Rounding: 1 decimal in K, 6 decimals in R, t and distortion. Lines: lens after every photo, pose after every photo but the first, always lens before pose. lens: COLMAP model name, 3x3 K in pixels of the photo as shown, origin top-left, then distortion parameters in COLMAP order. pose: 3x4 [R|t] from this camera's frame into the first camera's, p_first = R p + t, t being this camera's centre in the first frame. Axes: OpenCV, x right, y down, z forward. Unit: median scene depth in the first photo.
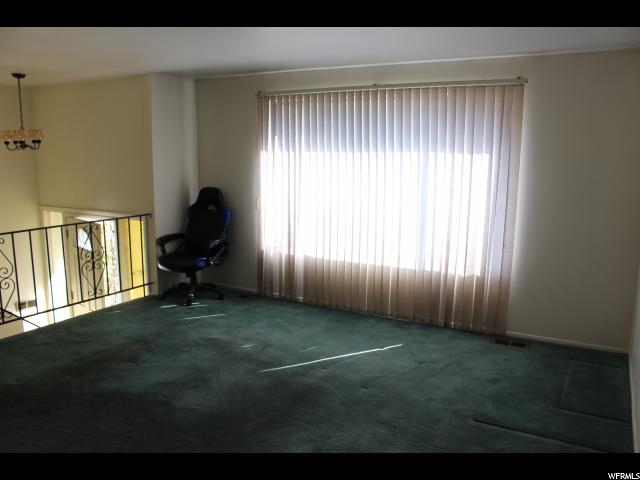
lens RADIAL K [[531.7, 0, 320.8], [0, 531.7, 240.7], [0, 0, 1]] dist [-0.076425, 0.002165]
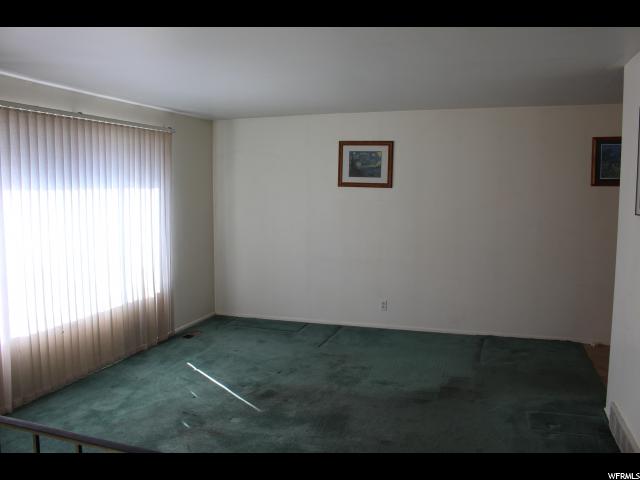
lens RADIAL K [[531.7, 0, 320.7], [0, 531.7, 239.7], [0, 0, 1]] dist [-0.076425, 0.002165]
pose [[-0.197125, -0.107848, 0.974428, -0.860465], [0.158335, 0.977380, 0.140206, -0.148503], [-0.967508, 0.181924, -0.175590, 0.811687]]
